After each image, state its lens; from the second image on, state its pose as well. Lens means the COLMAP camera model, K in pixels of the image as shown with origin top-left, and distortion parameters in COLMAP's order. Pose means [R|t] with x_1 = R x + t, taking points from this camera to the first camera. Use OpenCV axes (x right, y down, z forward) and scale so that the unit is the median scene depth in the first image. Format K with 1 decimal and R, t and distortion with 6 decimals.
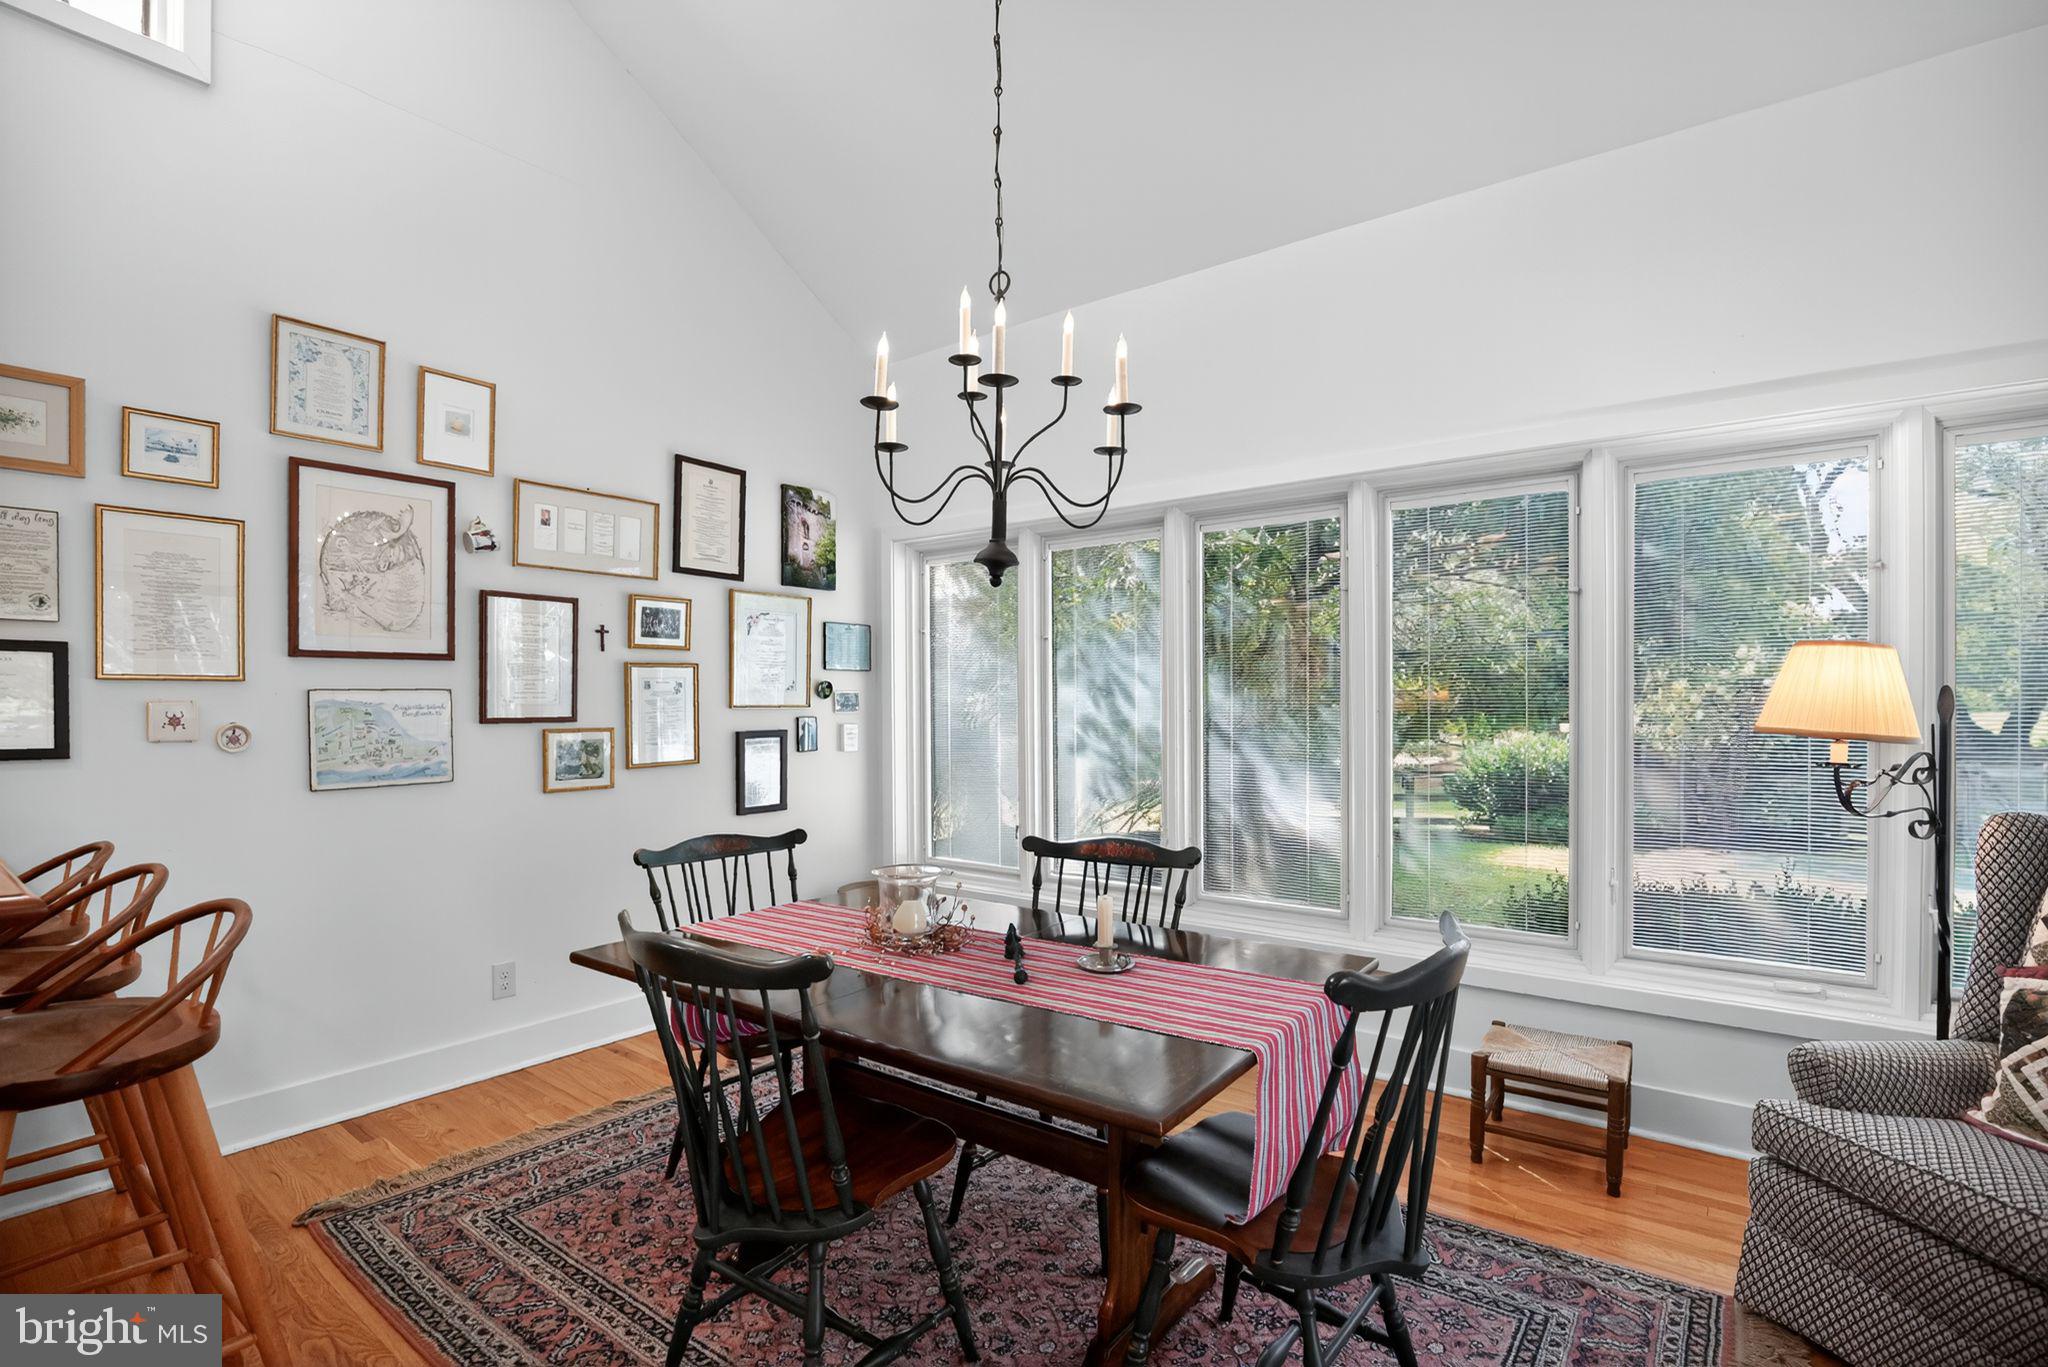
lens RADIAL K [[965.3, 0, 1010.8], [0, 965.3, 694.4], [0, 0, 1]] dist [-0.018229, -0.000787]
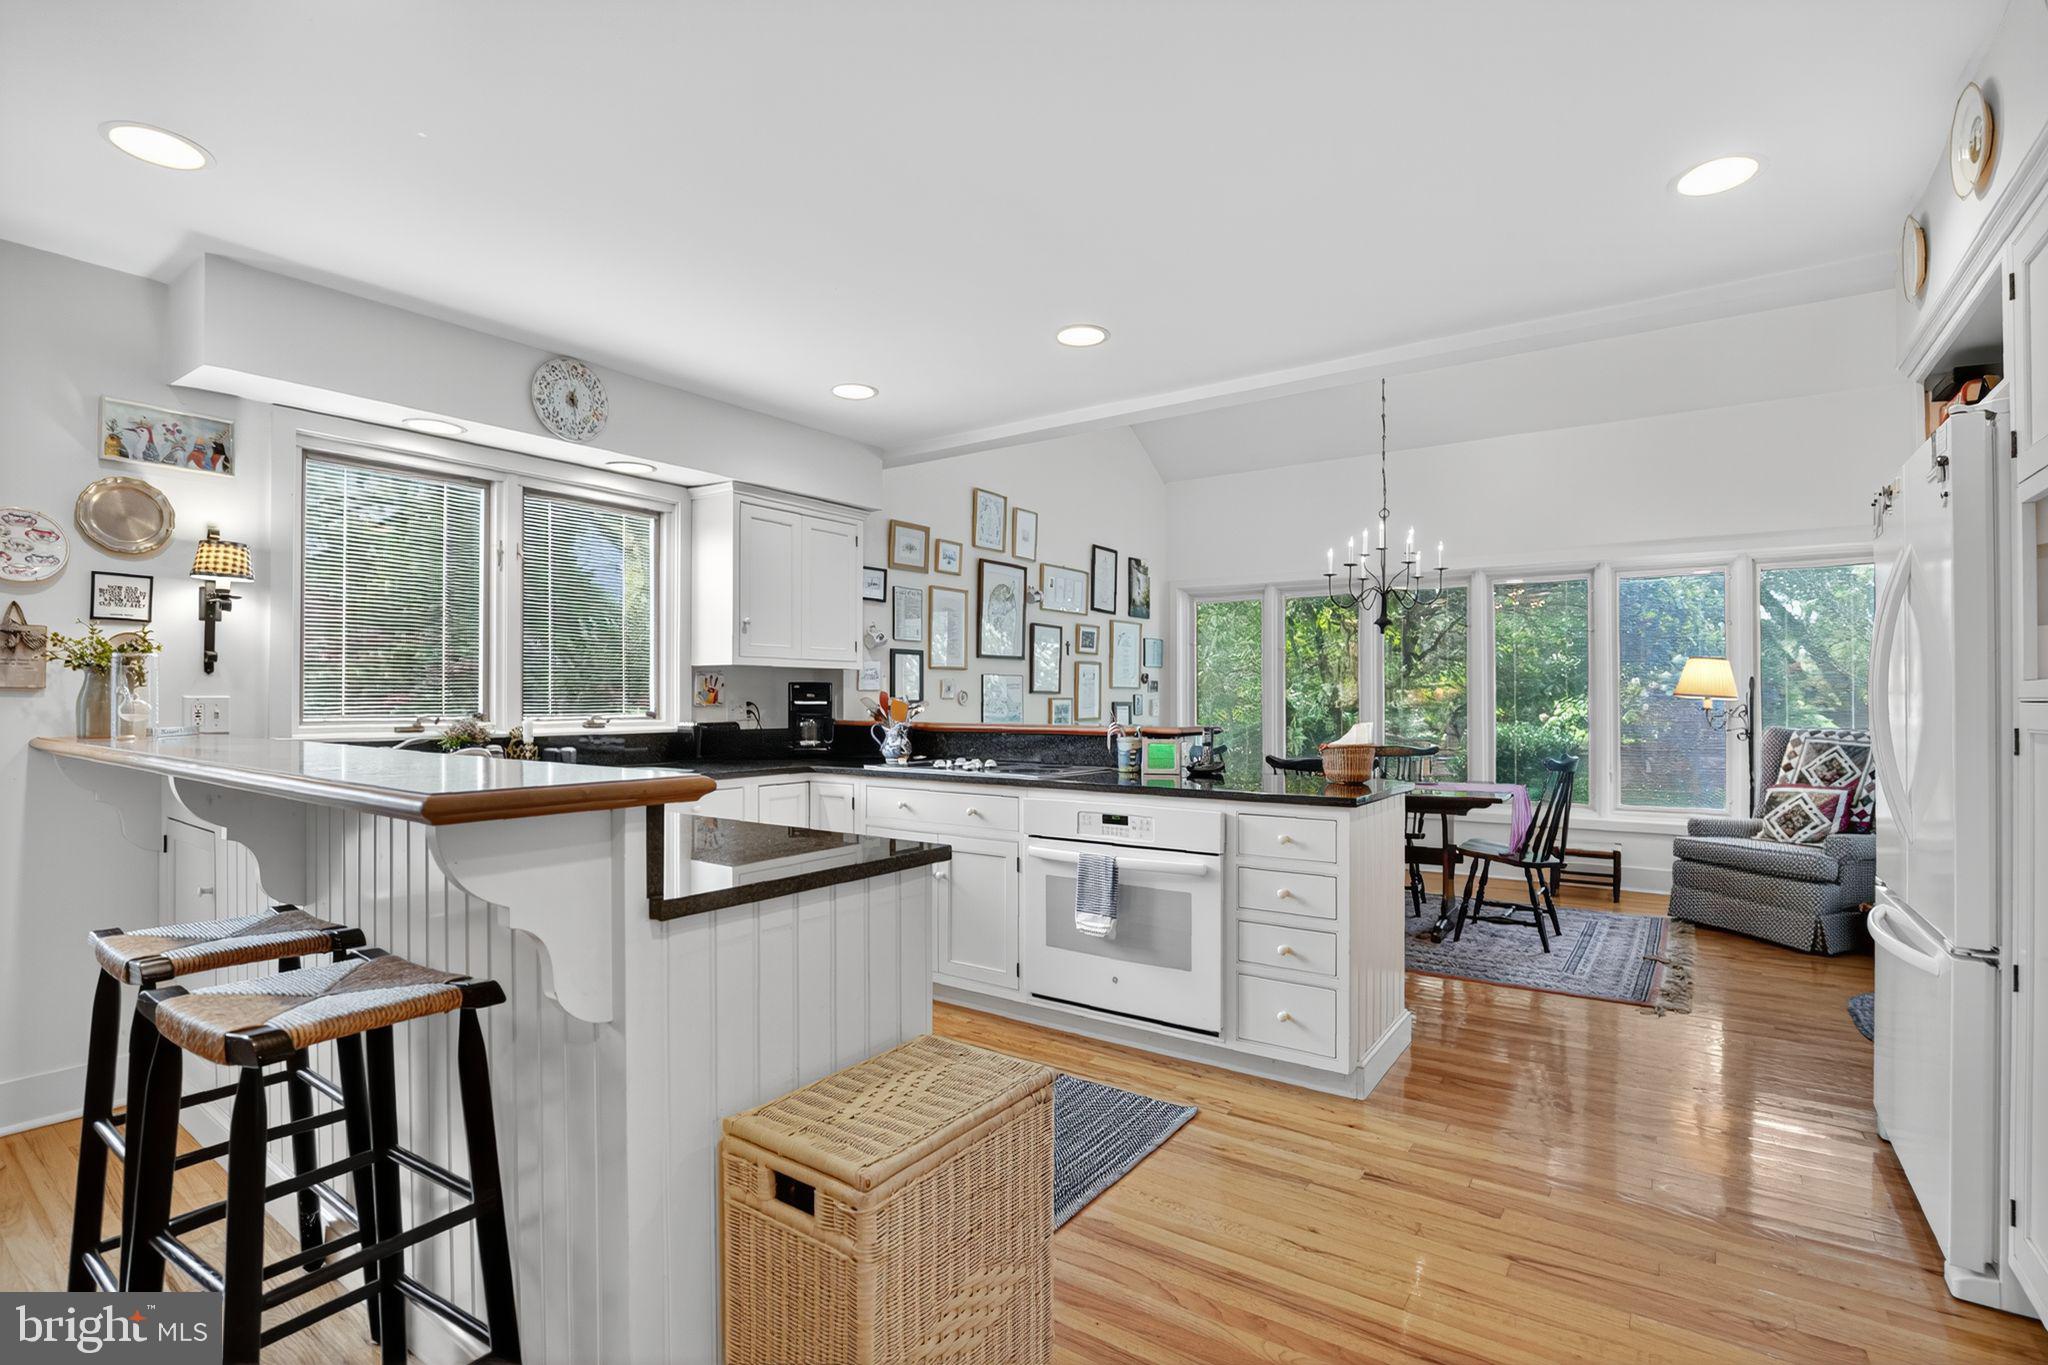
lens RADIAL K [[965.3, 0, 1035.3], [0, 965.3, 688.7], [0, 0, 1]] dist [-0.018229, -0.000787]
pose [[0.998313, 0.004767, 0.057864, -0.577675], [-0.004454, 0.999975, -0.005540, 0.027102], [-0.057889, 0.005273, 0.998309, -0.785977]]
